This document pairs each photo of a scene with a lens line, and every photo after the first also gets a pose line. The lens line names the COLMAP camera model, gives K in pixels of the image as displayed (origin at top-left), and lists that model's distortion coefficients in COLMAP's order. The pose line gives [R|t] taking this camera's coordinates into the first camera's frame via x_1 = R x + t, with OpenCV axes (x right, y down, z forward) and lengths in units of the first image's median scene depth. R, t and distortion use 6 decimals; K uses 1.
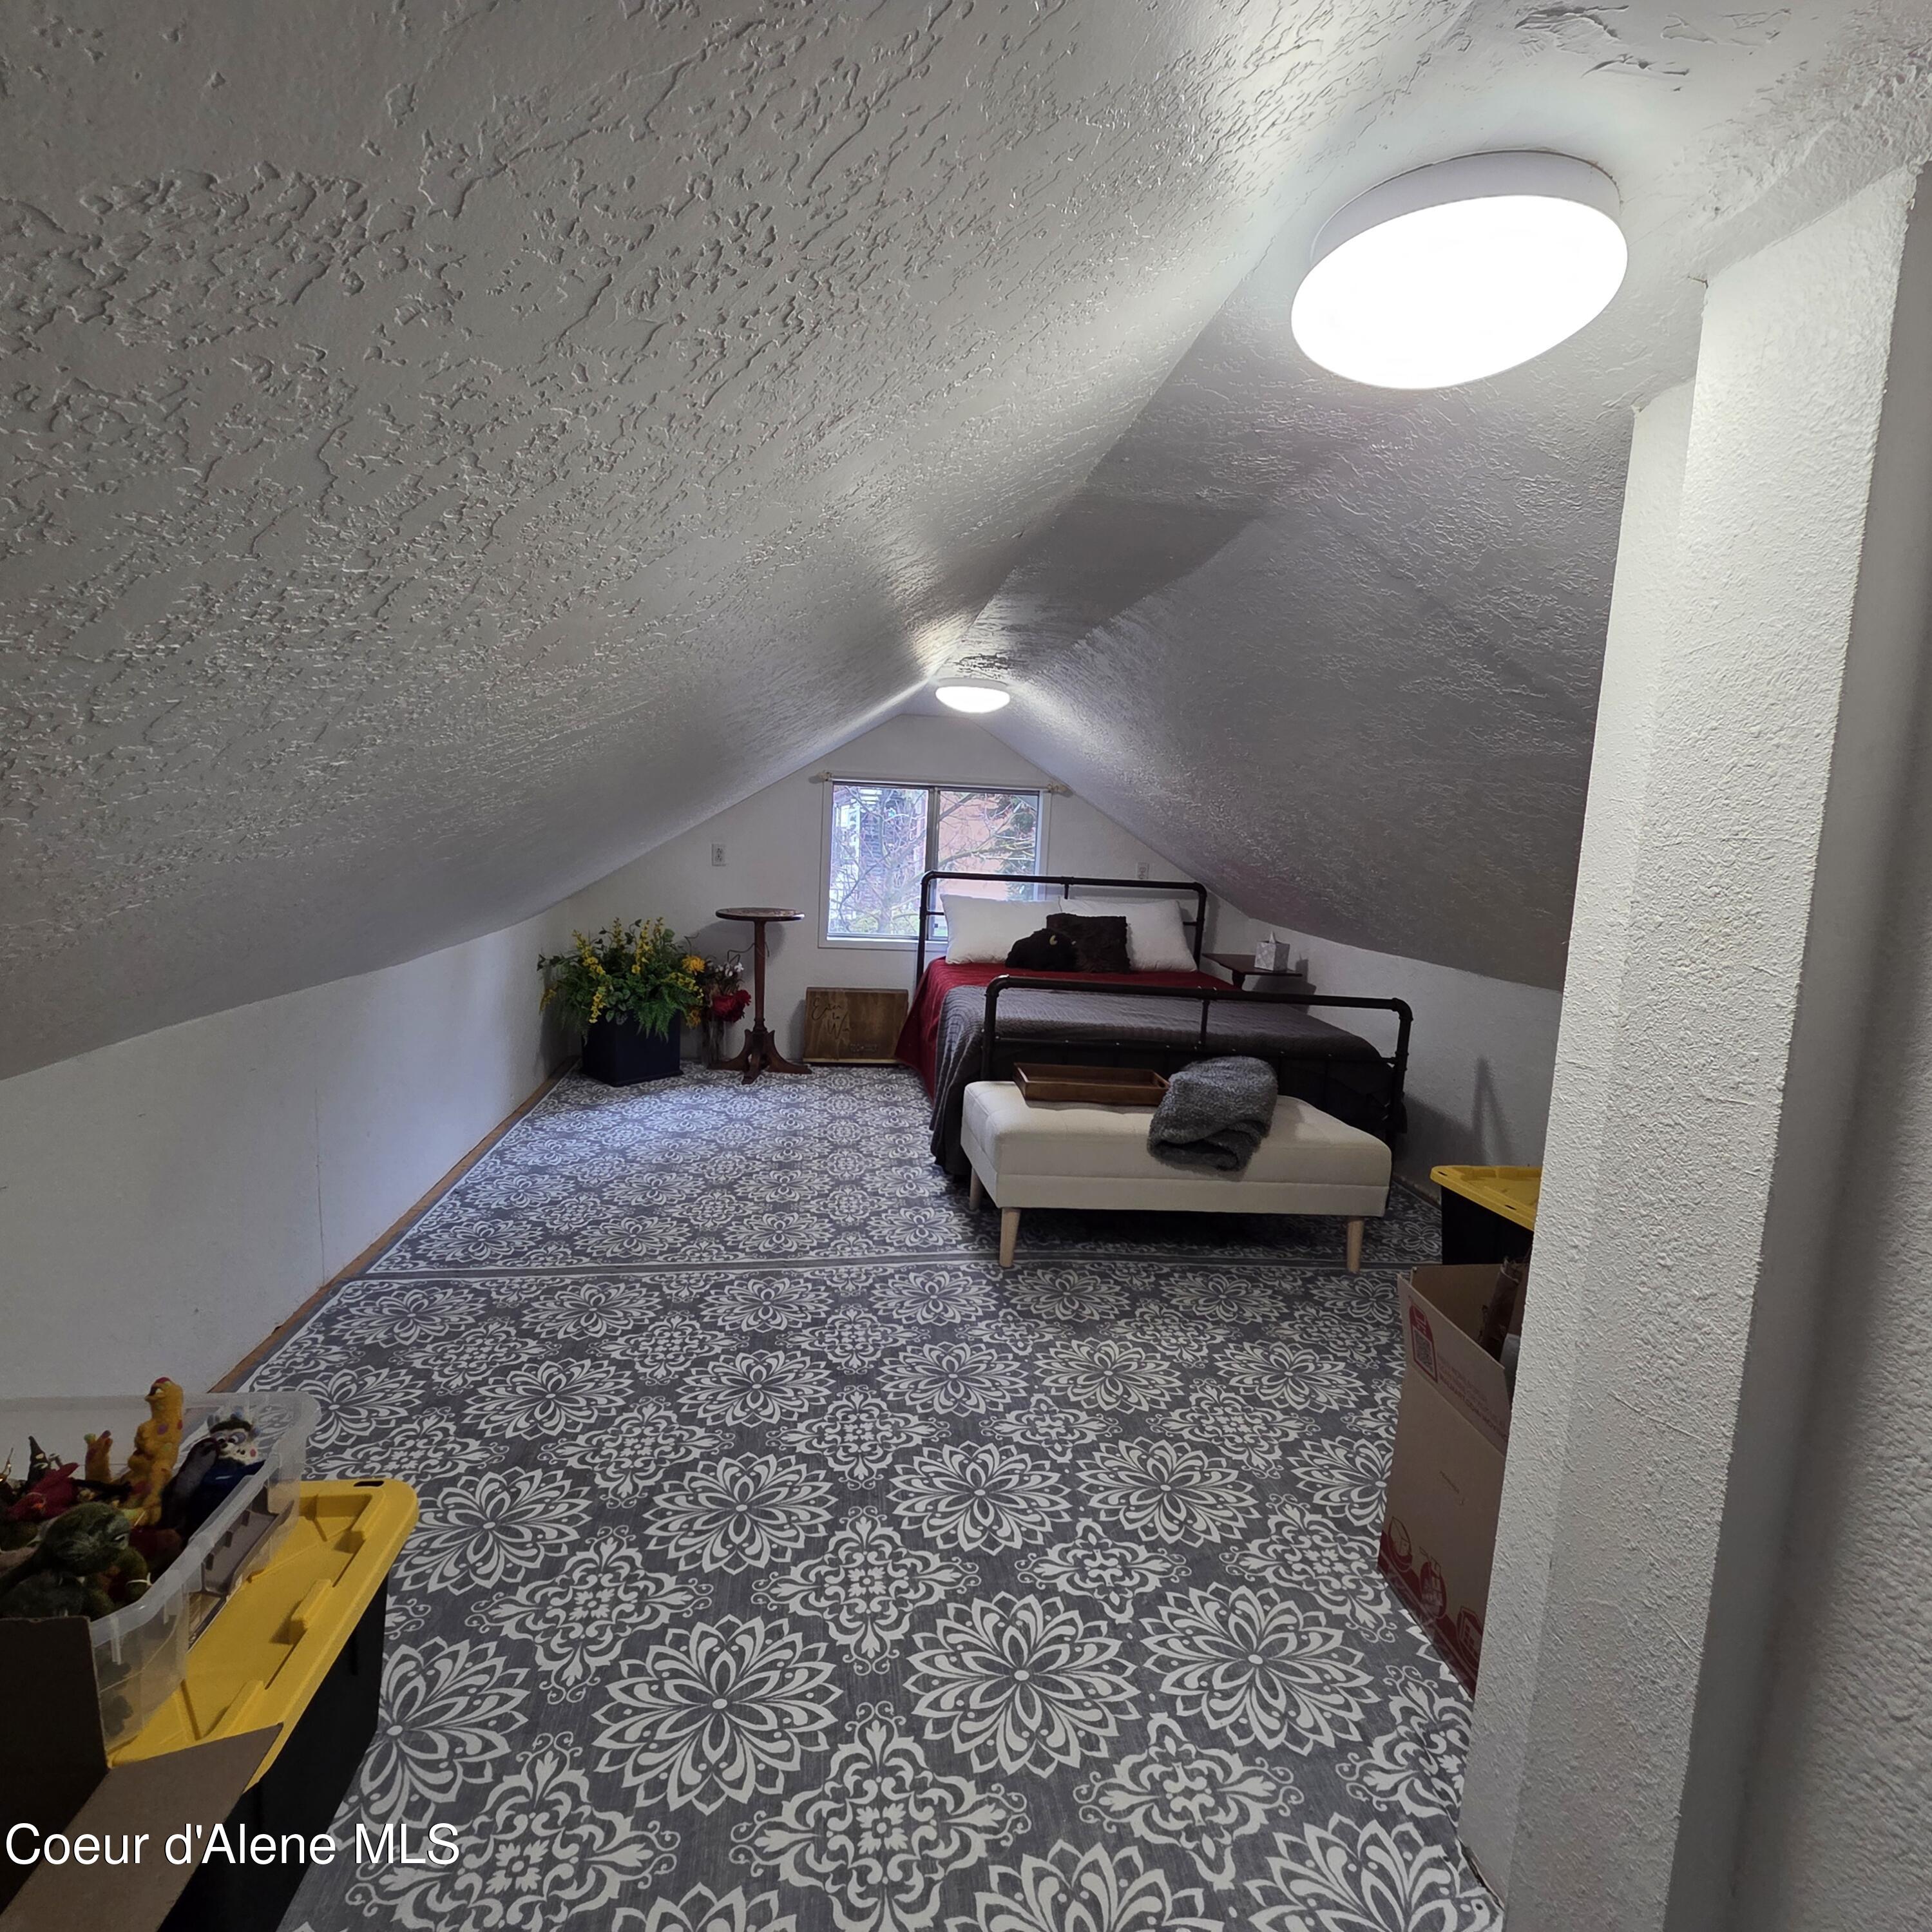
lens RADIAL K [[1055.3, 0, 954.3], [0, 1055.3, 953.2], [0, 0, 1]] dist [0.003591, -0.001965]
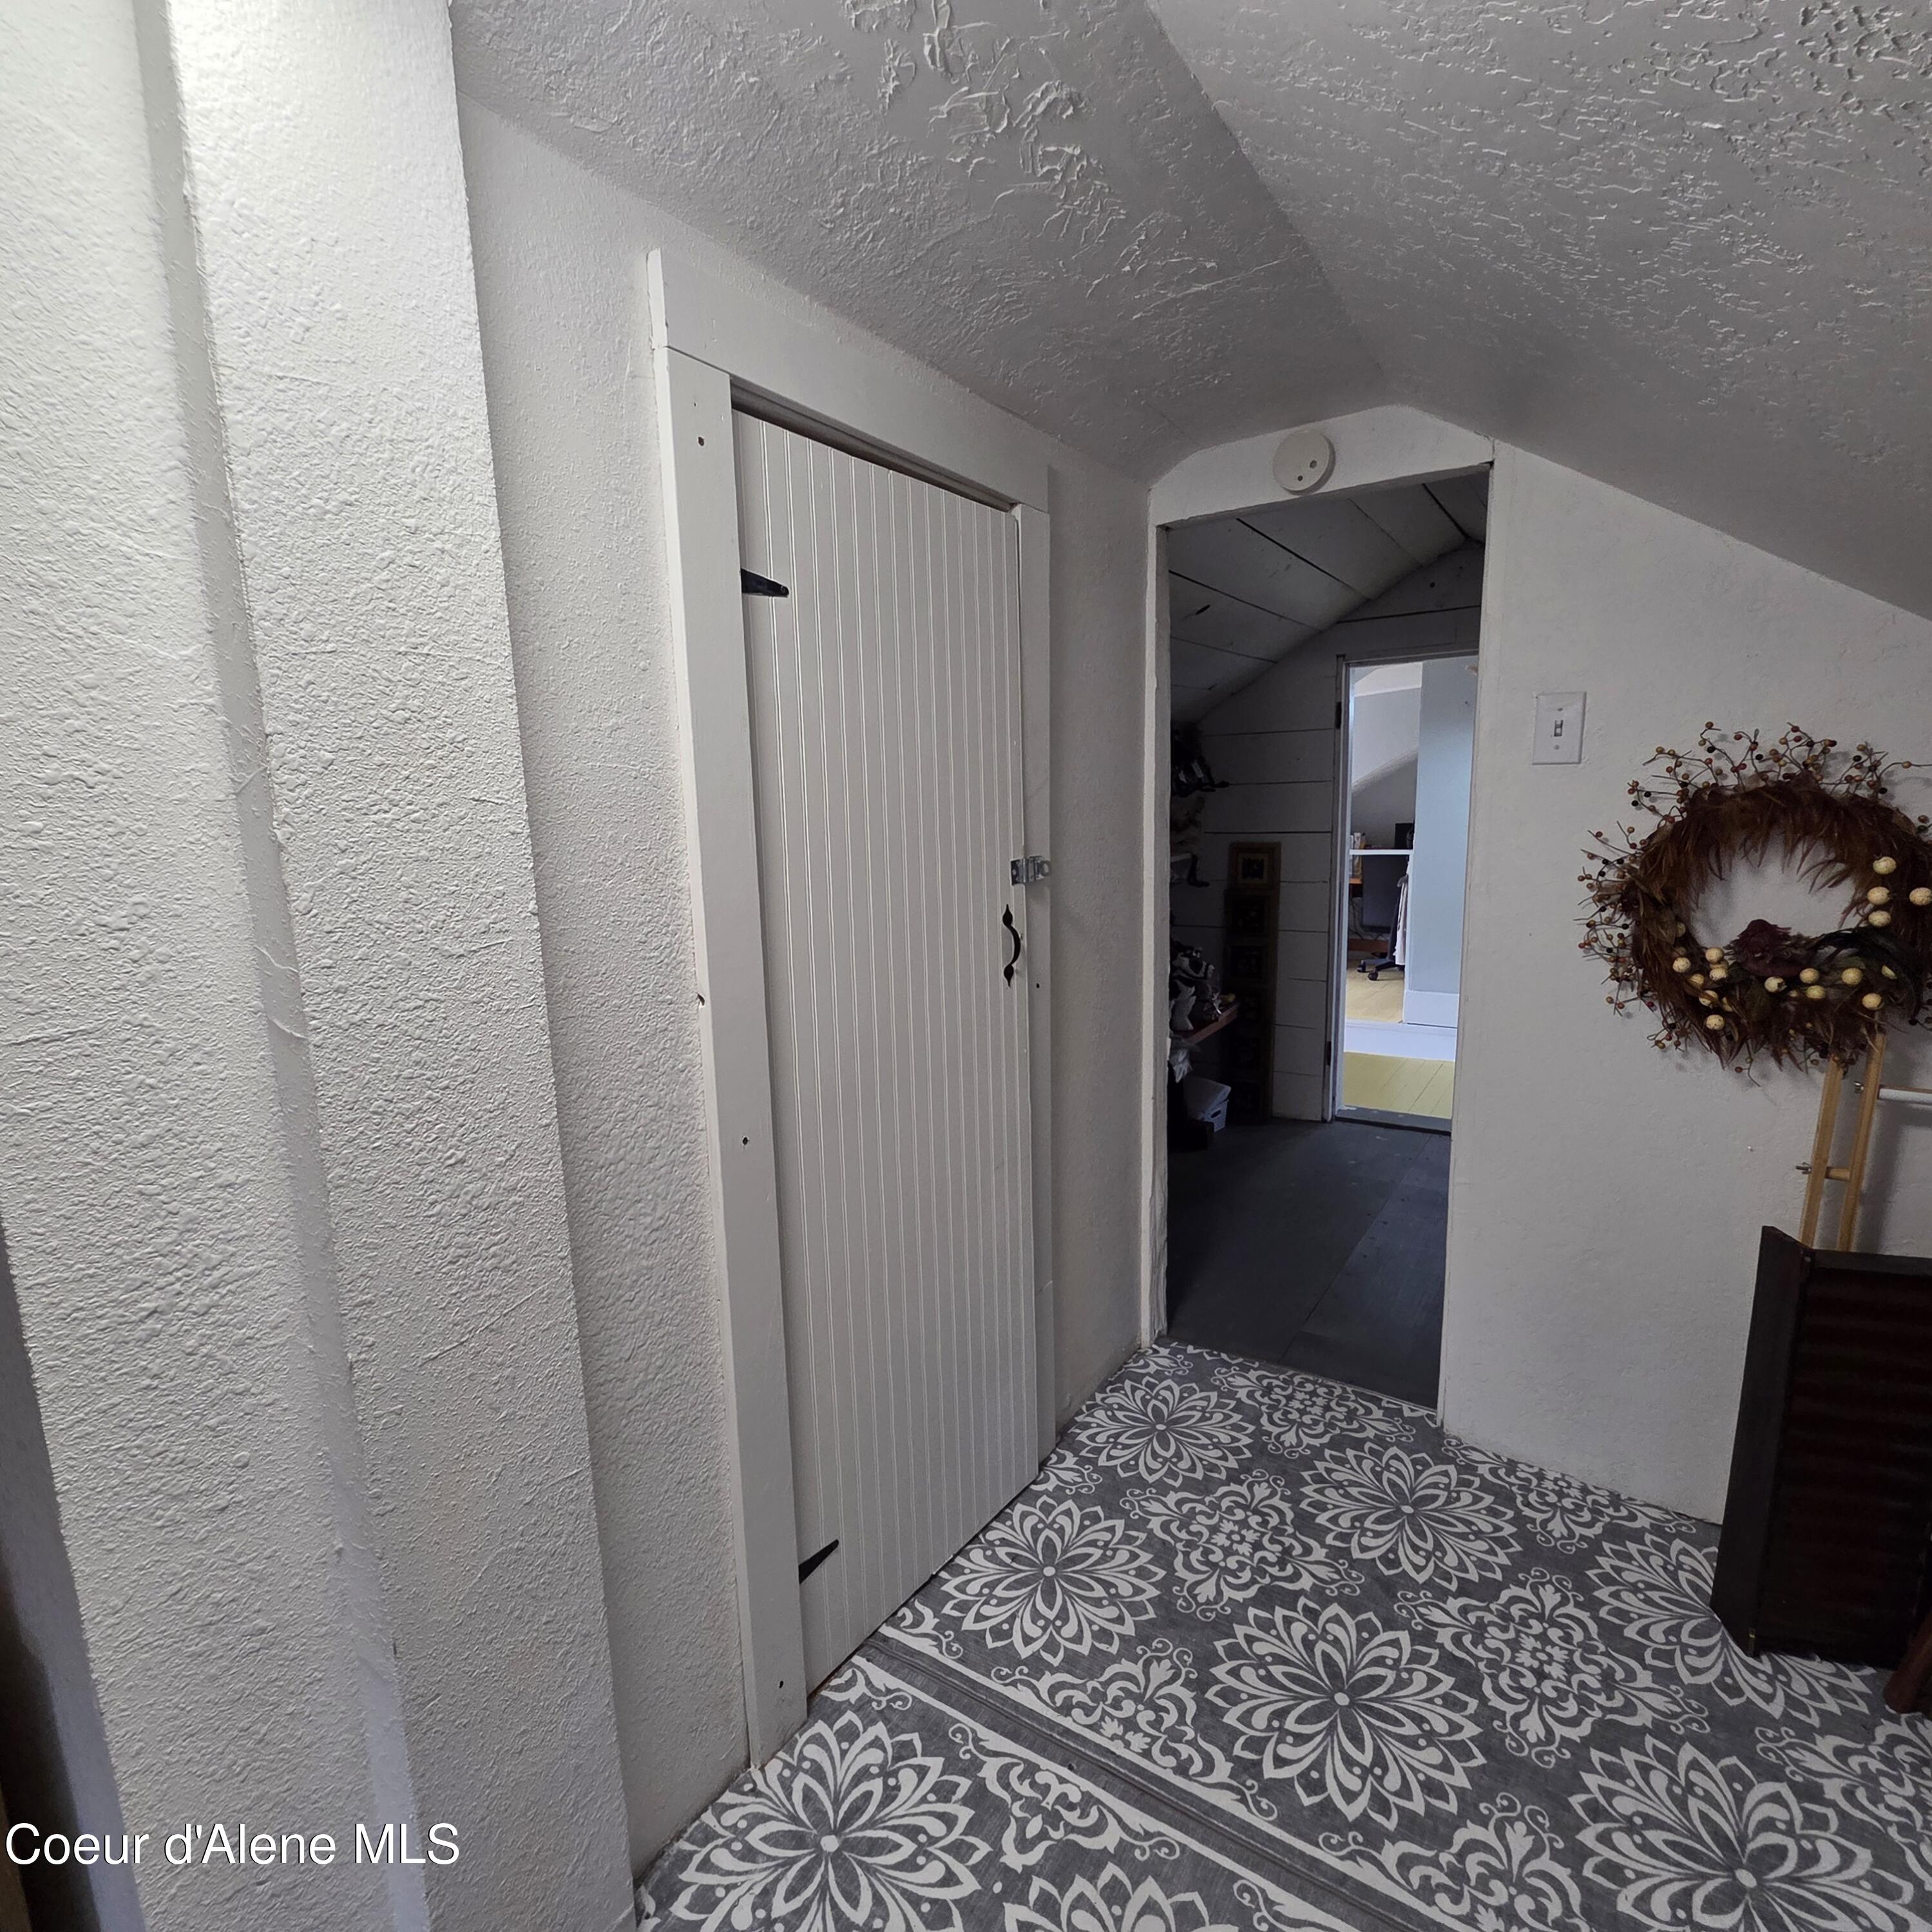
lens RADIAL K [[1055.3, 0, 954.3], [0, 1055.3, 953.2], [0, 0, 1]] dist [0.003591, -0.001965]
pose [[-0.758481, -0.128871, 0.638826, -0.161515], [0.059980, 0.962288, 0.265338, -0.071698], [-0.648929, 0.239571, -0.722147, 1.328434]]
